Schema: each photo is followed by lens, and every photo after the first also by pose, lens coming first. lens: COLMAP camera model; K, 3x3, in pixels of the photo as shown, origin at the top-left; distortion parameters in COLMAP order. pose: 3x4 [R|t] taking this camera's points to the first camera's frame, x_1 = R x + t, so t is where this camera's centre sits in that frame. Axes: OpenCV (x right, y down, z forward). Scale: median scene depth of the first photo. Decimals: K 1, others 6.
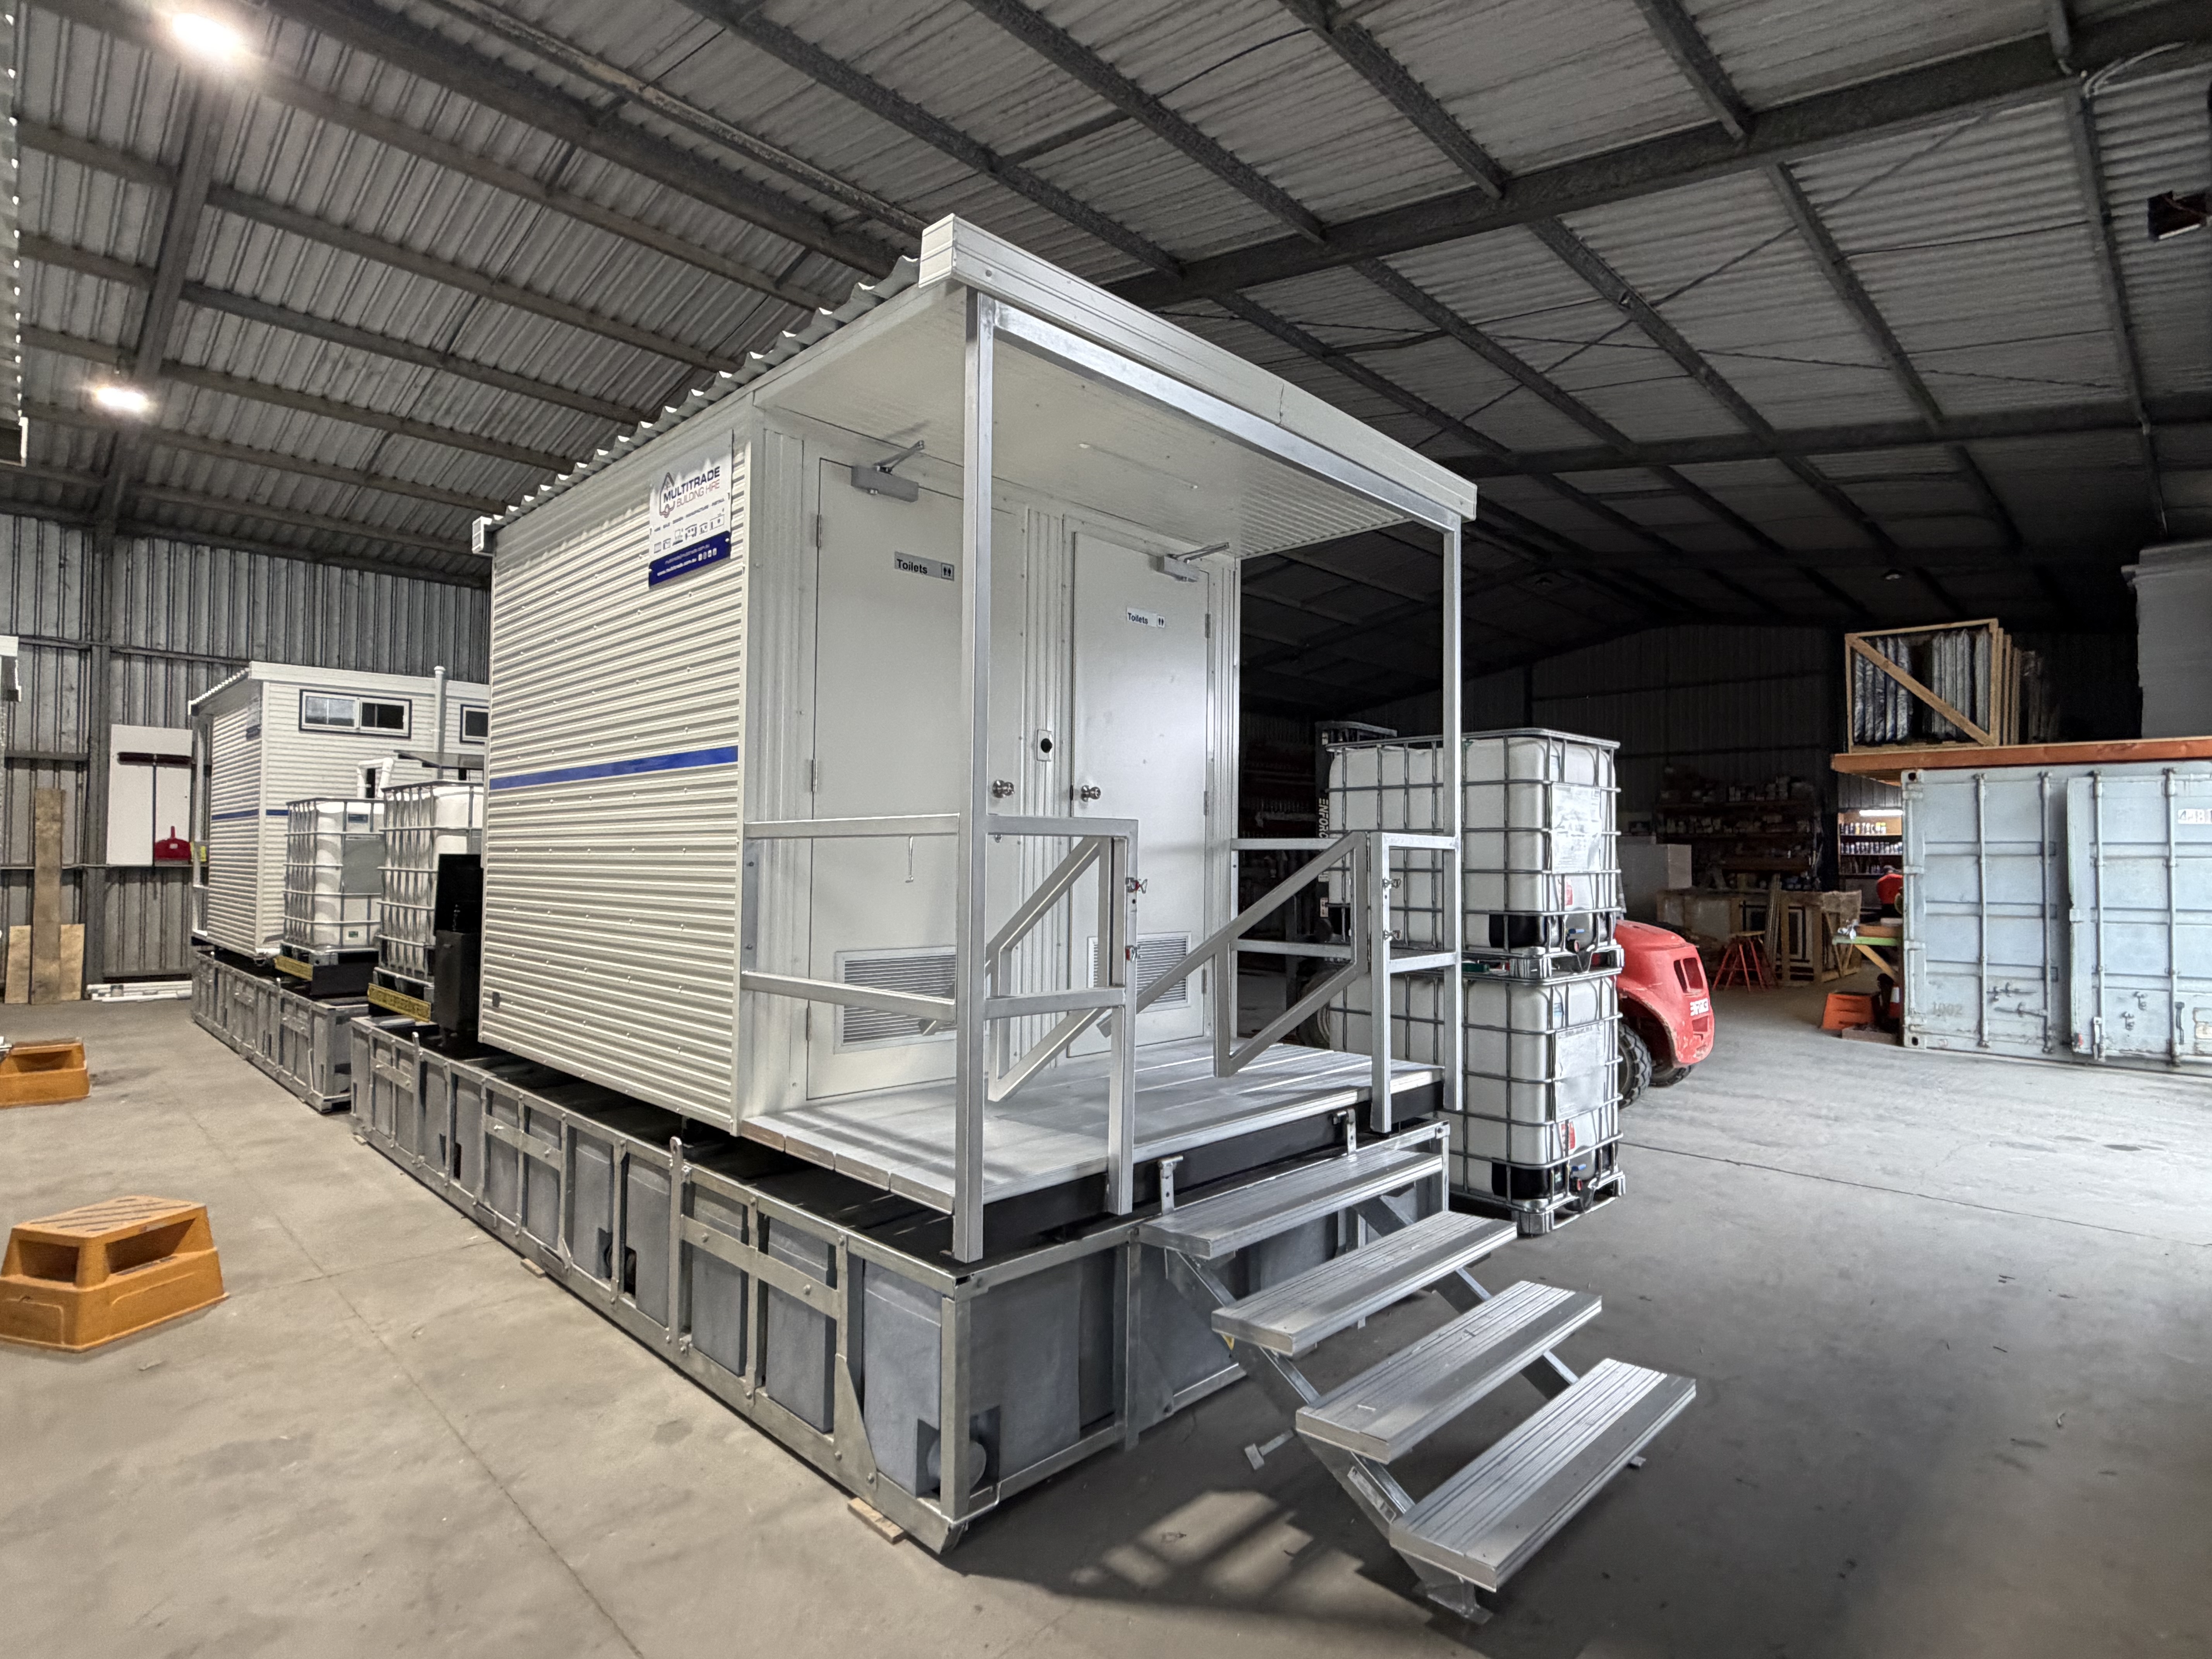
lens RADIAL K [[1153.0, 0, 1093.4], [0, 1153.0, 833.0], [0, 0, 1]] dist [0.001365, -0.000102]
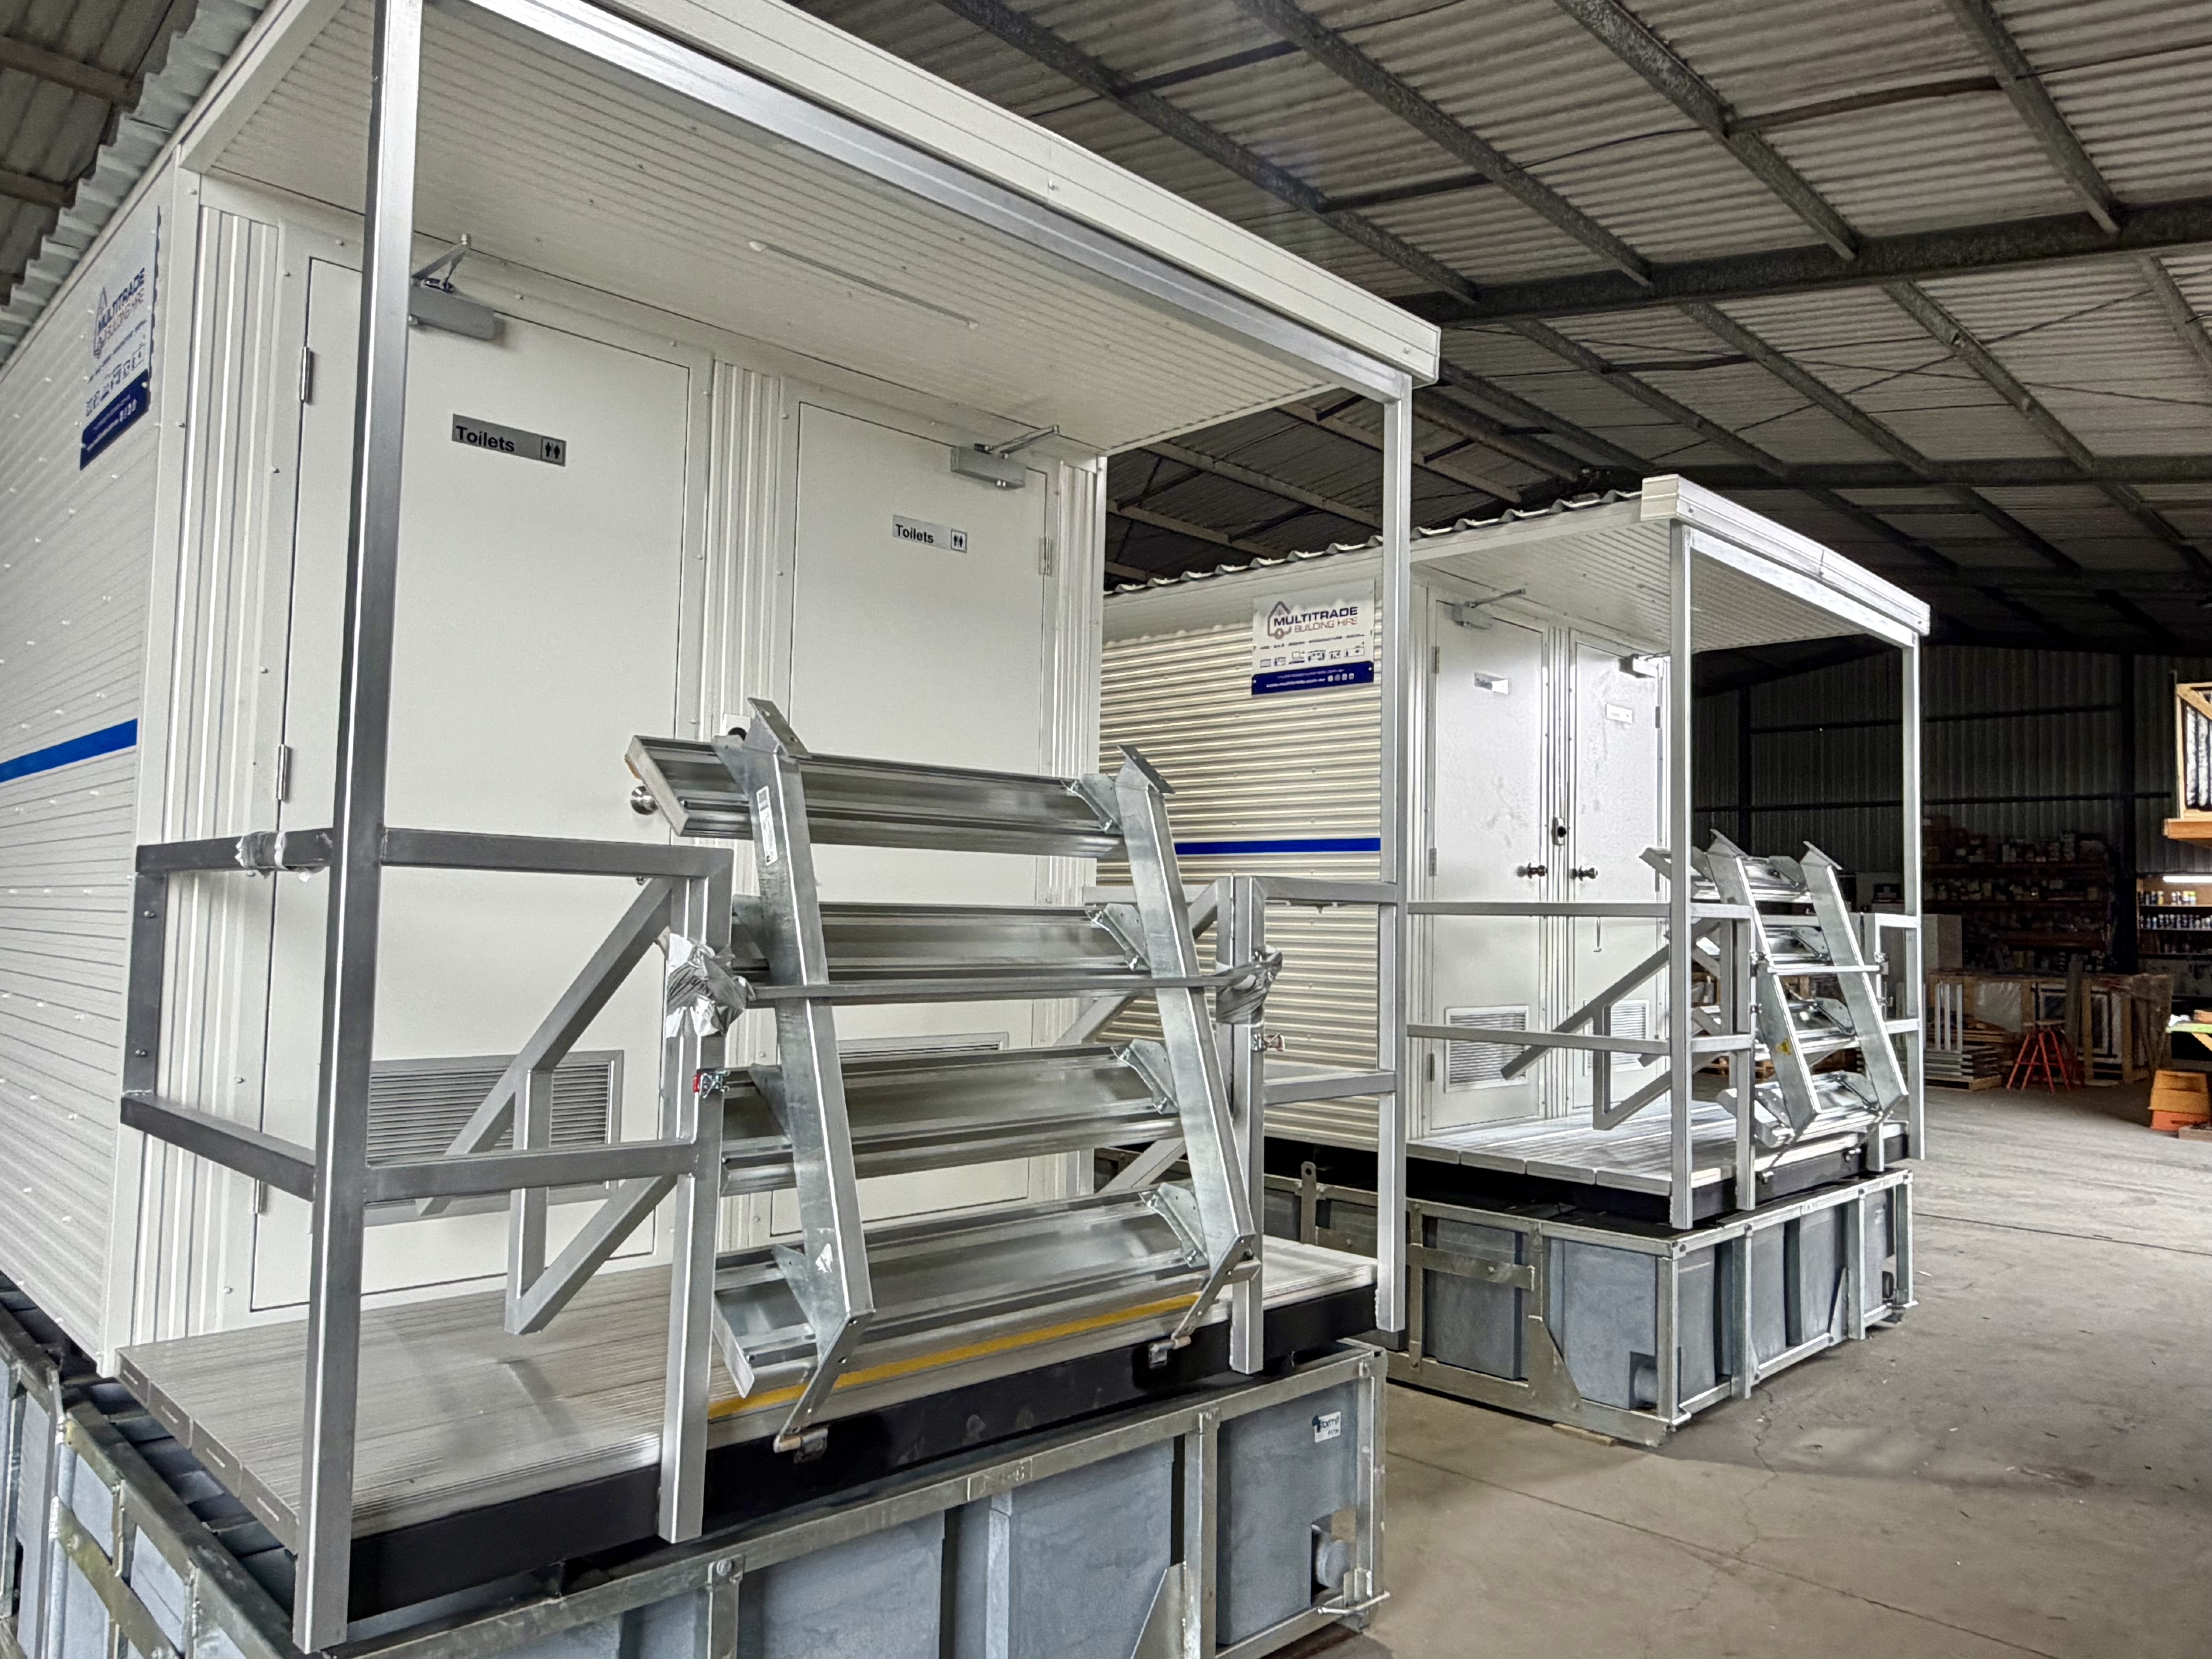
lens RADIAL K [[1562.4, 0, 1106.0], [0, 1562.4, 829.5], [0, 0, 1]] dist [0.001184, 0.003842]
pose [[0.999847, 0.014295, 0.010128, -0.197201], [-0.013940, 0.999312, -0.034375, -0.007193], [-0.010613, 0.034229, 0.999358, -0.209107]]
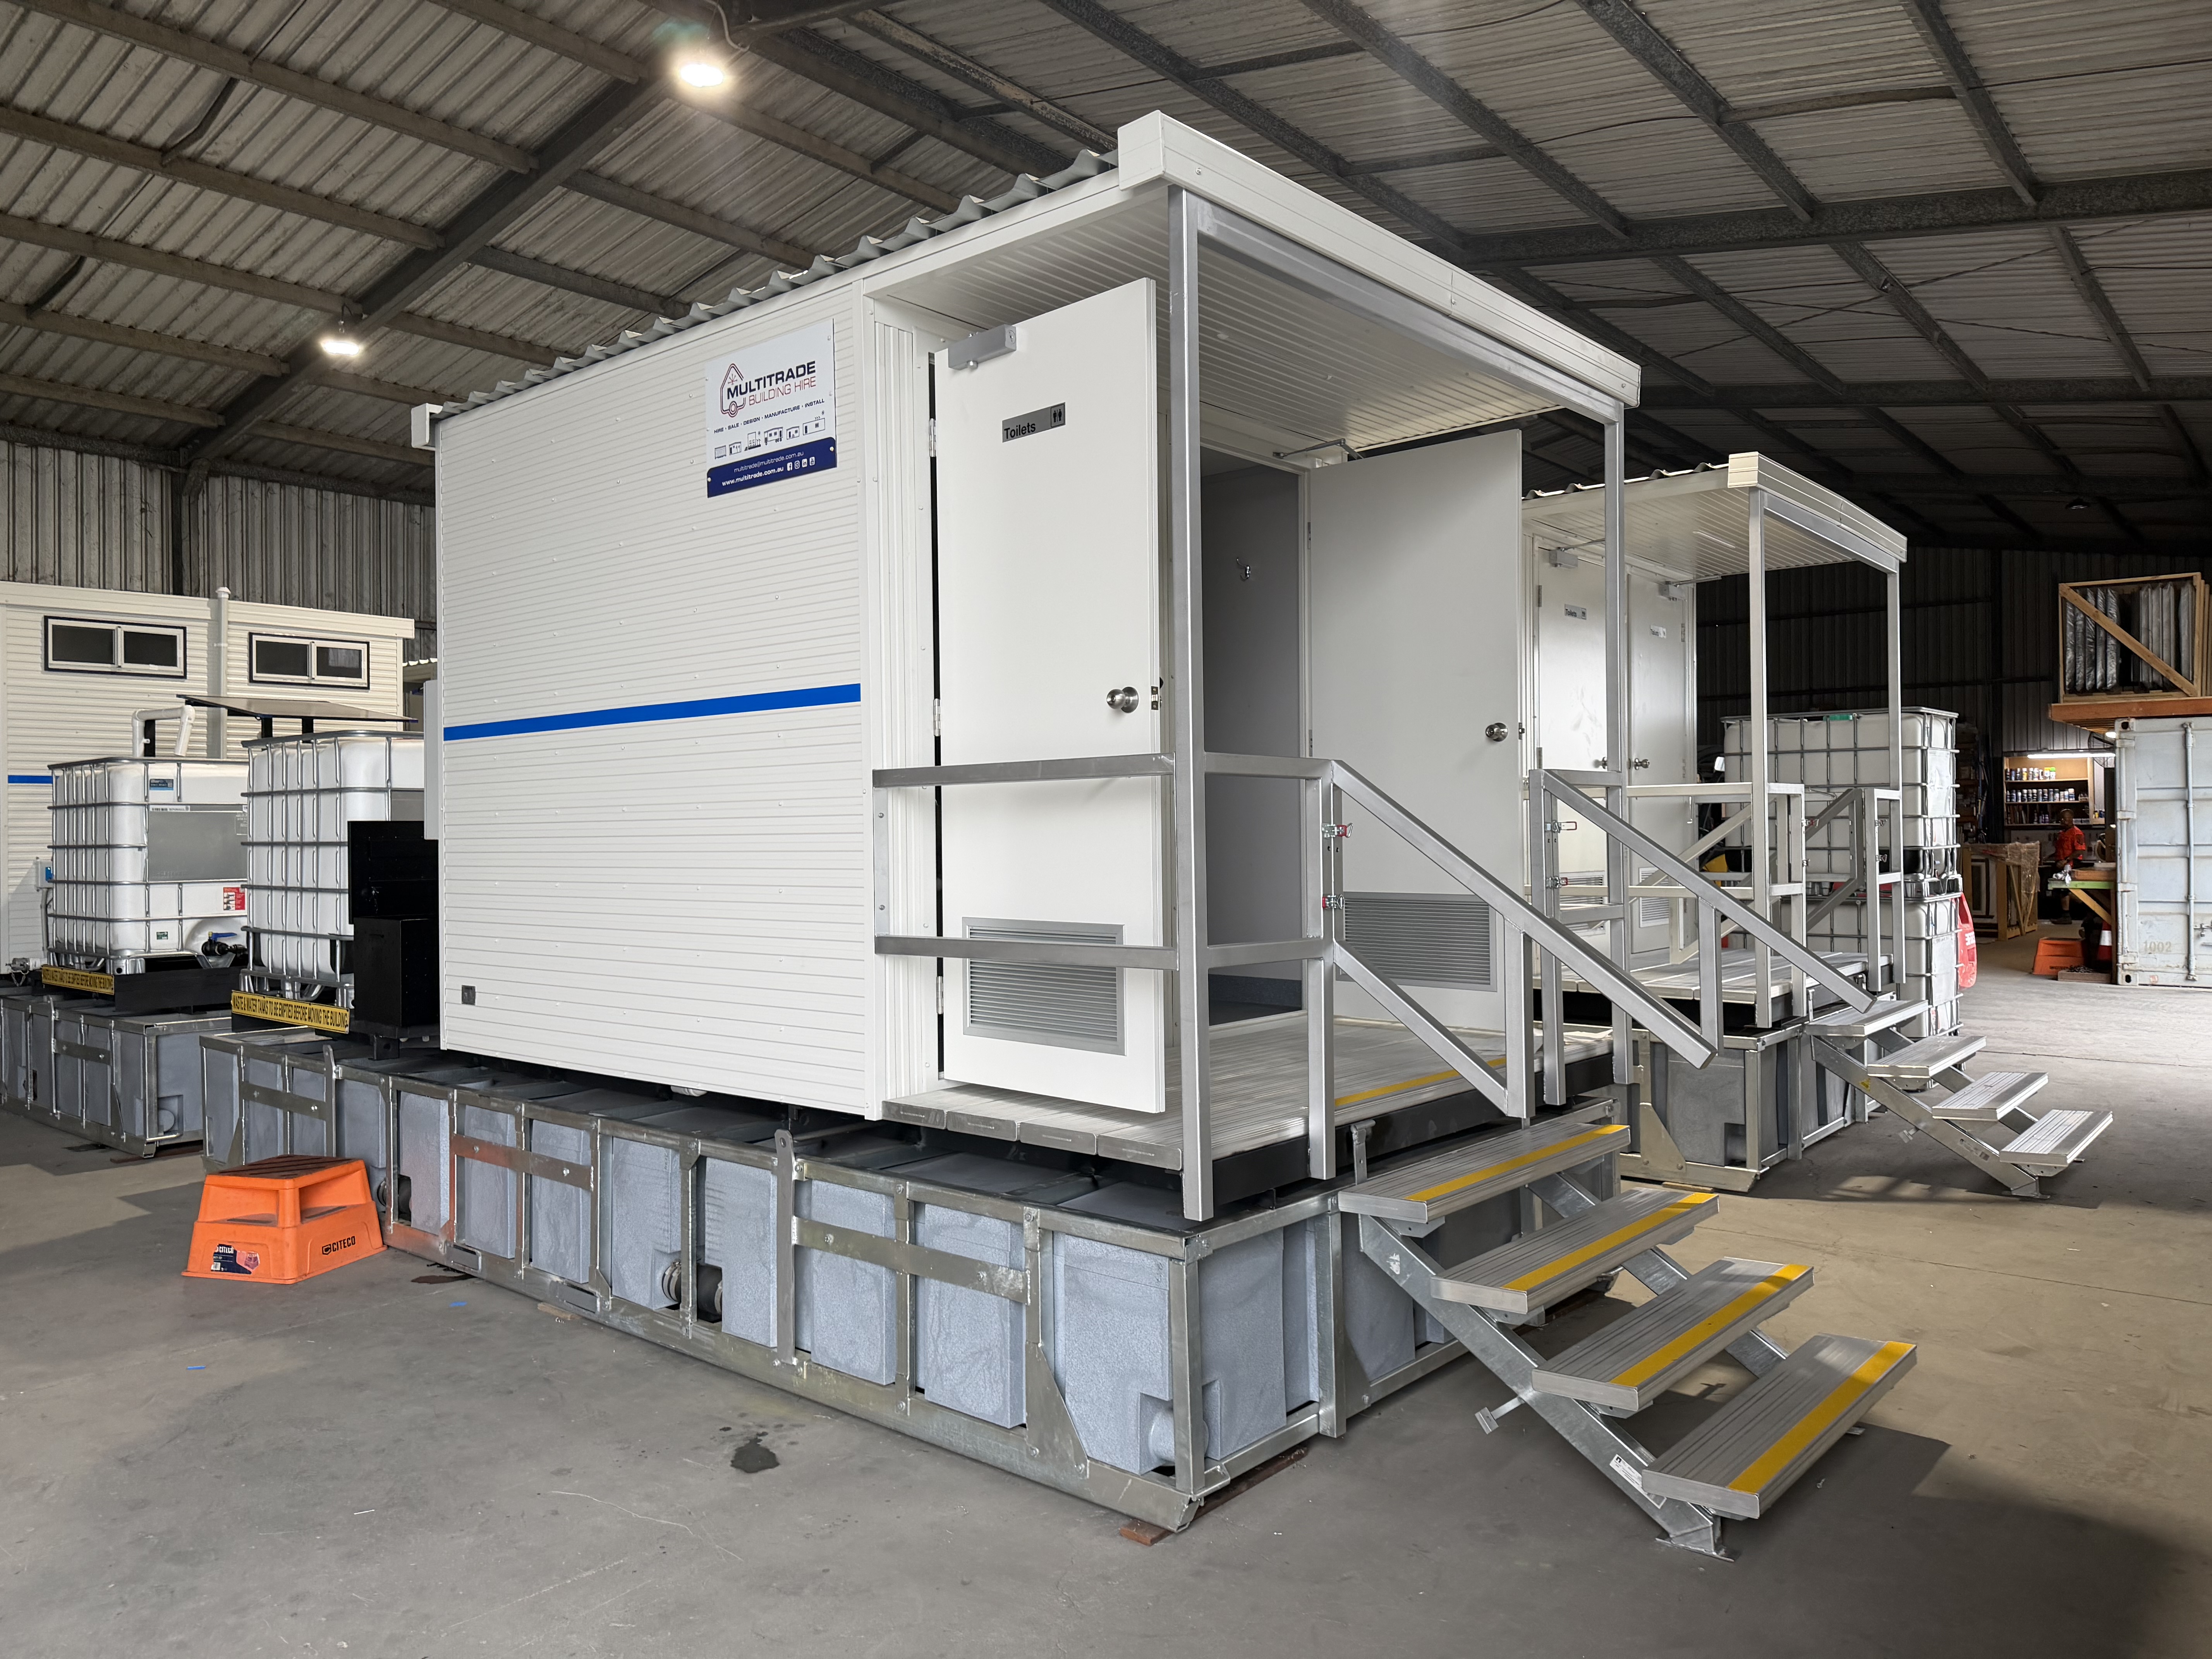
lens RADIAL K [[1569.9, 0, 1090.8], [0, 1569.9, 822.3], [0, 0, 1]] dist [0.030157, -0.043385]
pose [[0.996548, -0.015544, 0.081555, -0.325956], [0.013830, 0.999672, 0.021545, -0.005185], [-0.081863, -0.020343, 0.996436, -0.331311]]
